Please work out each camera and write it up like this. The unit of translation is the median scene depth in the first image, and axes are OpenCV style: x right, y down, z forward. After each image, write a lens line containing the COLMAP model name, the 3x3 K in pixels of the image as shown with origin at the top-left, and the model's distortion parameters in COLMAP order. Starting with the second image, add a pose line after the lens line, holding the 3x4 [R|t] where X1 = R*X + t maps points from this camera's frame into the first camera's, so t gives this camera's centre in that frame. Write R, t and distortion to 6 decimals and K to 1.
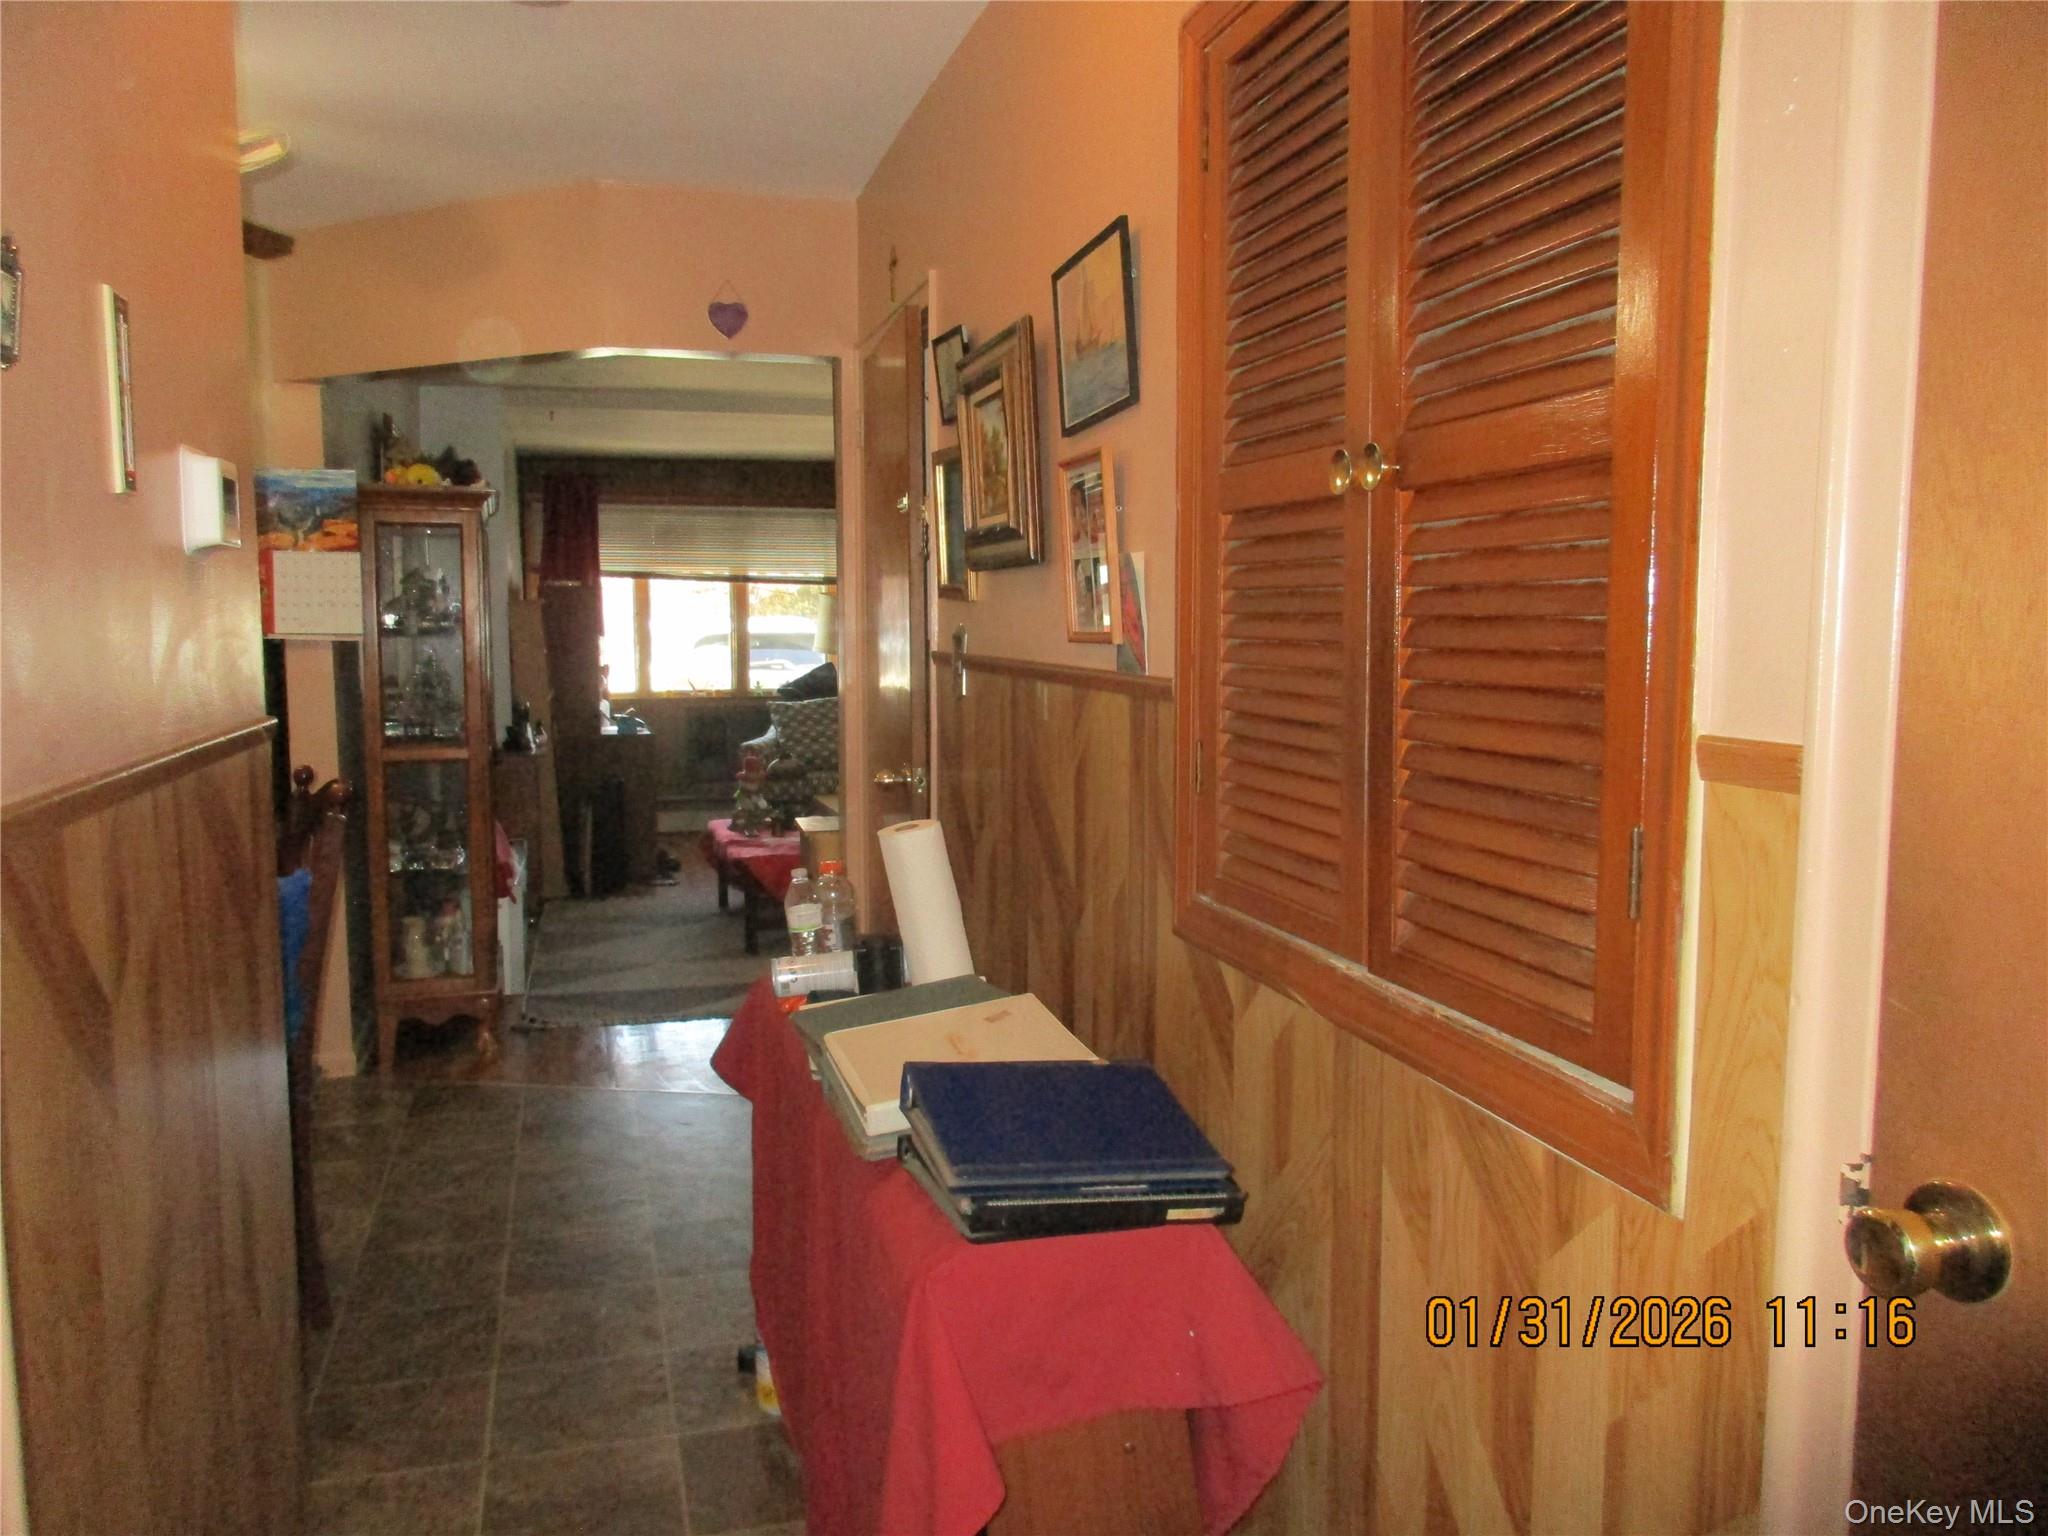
lens RADIAL K [[1520.2, 0, 1017.4], [0, 1520.2, 756.2], [0, 0, 1]] dist [-0.002861, -0.007397]
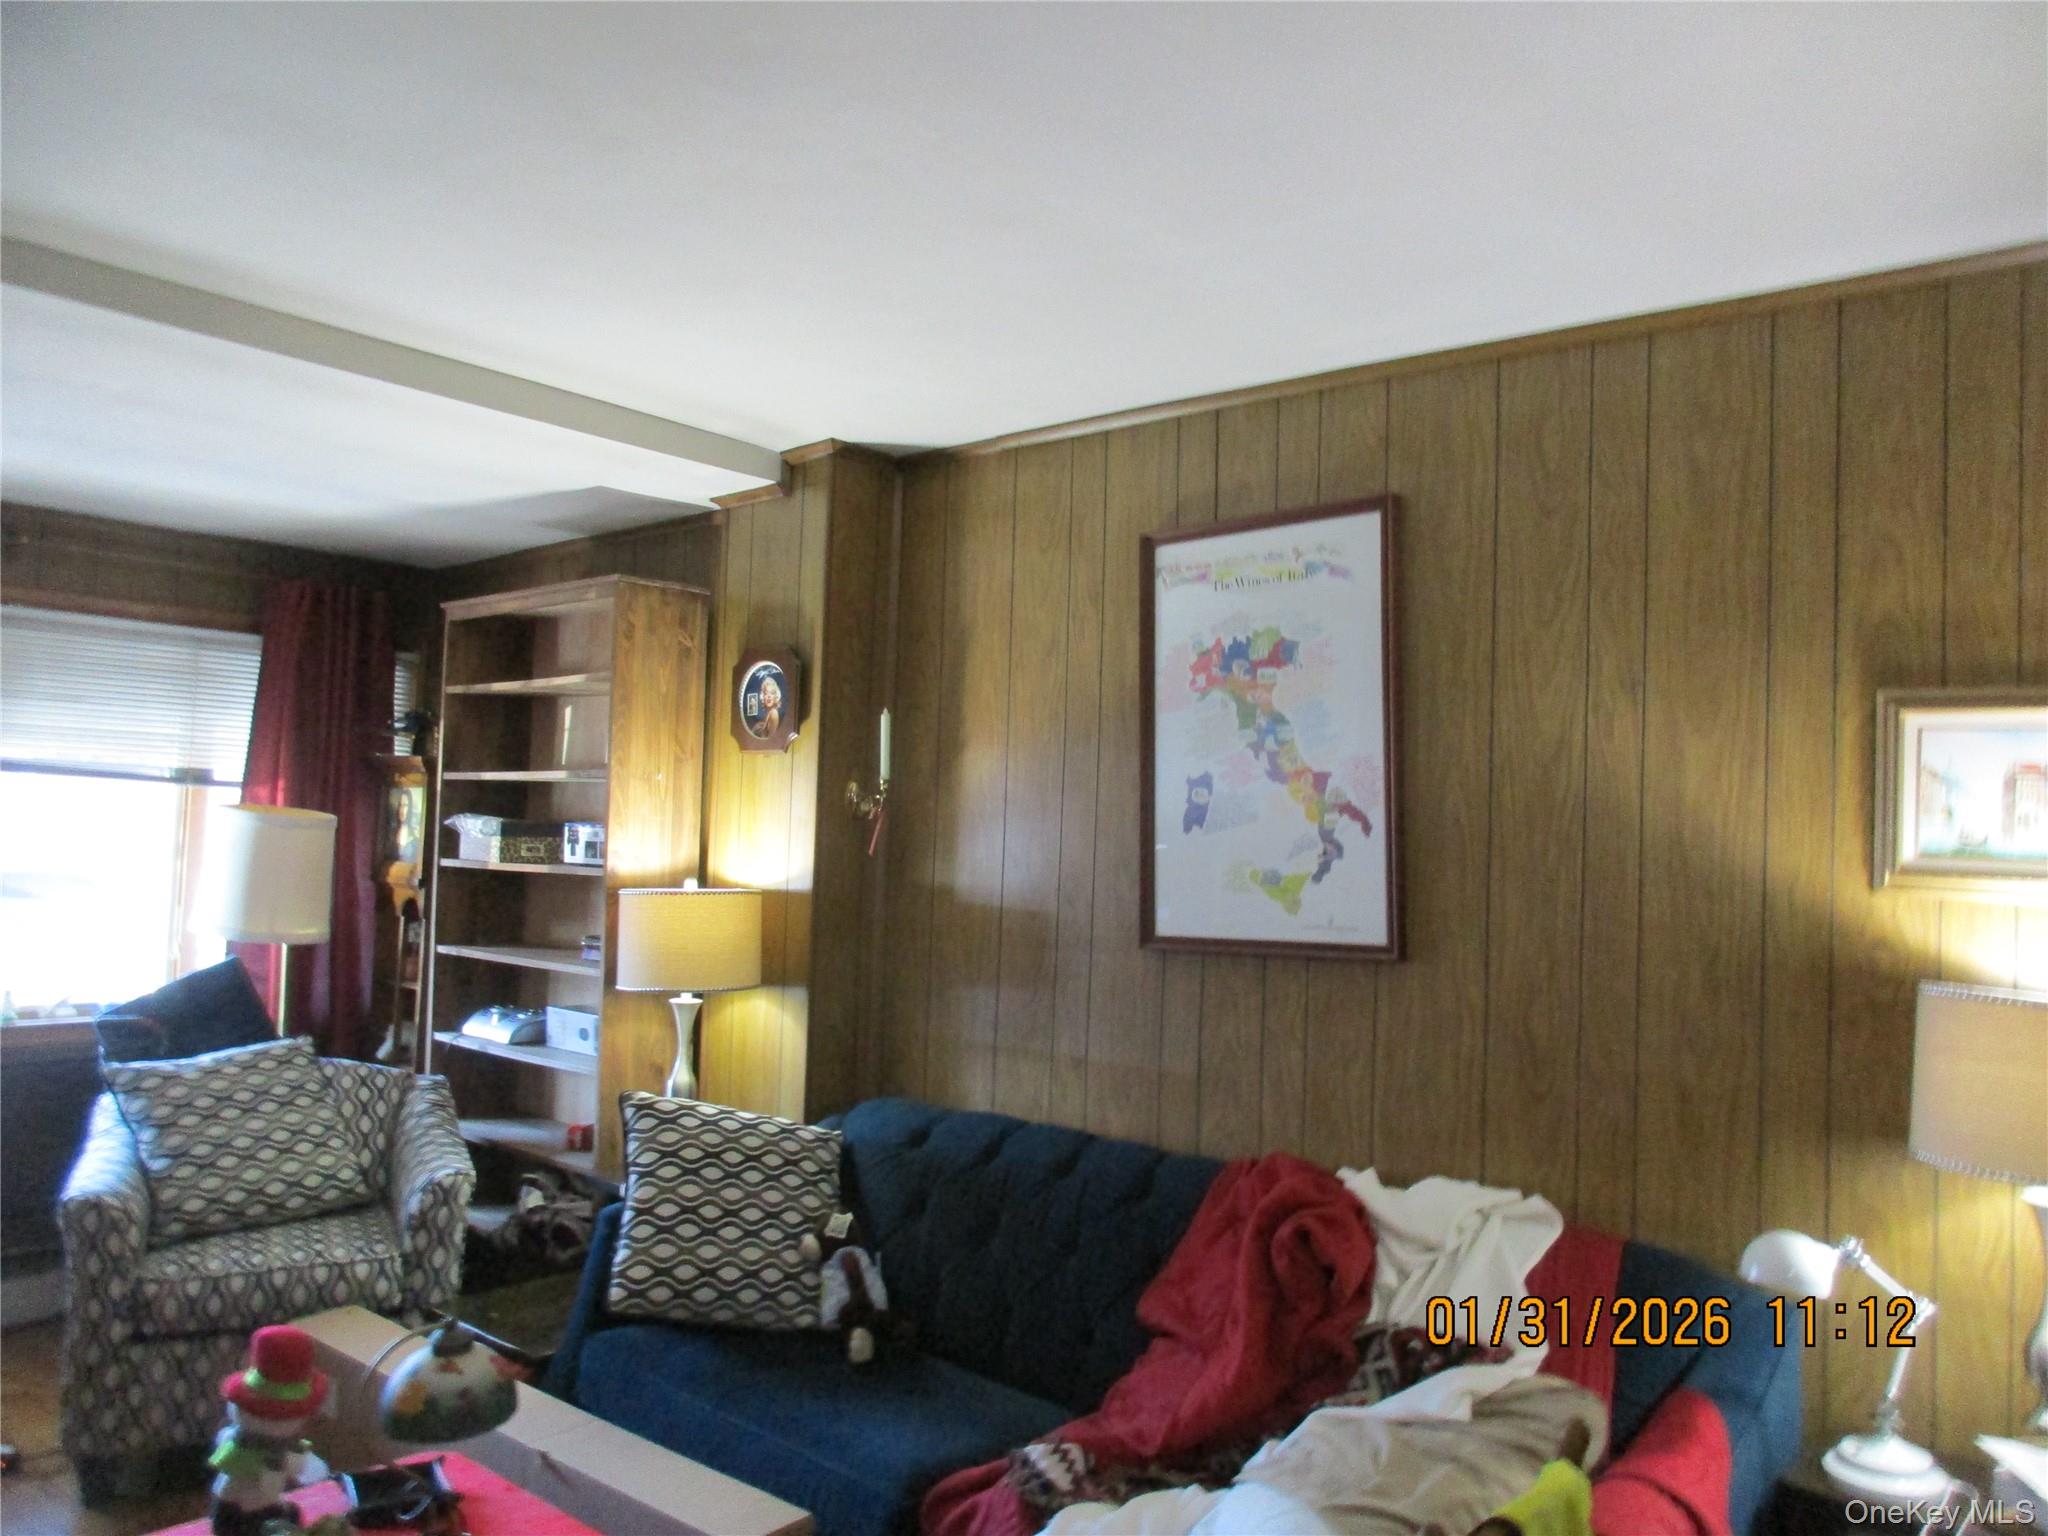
lens RADIAL K [[1520.2, 0, 1017.4], [0, 1520.2, 756.2], [0, 0, 1]] dist [-0.002861, -0.007397]
pose [[0.842903, 0.053629, 0.535386, -0.183272], [0.015092, 0.992273, -0.123155, -0.065531], [-0.537853, 0.111887, 0.835581, 0.515194]]
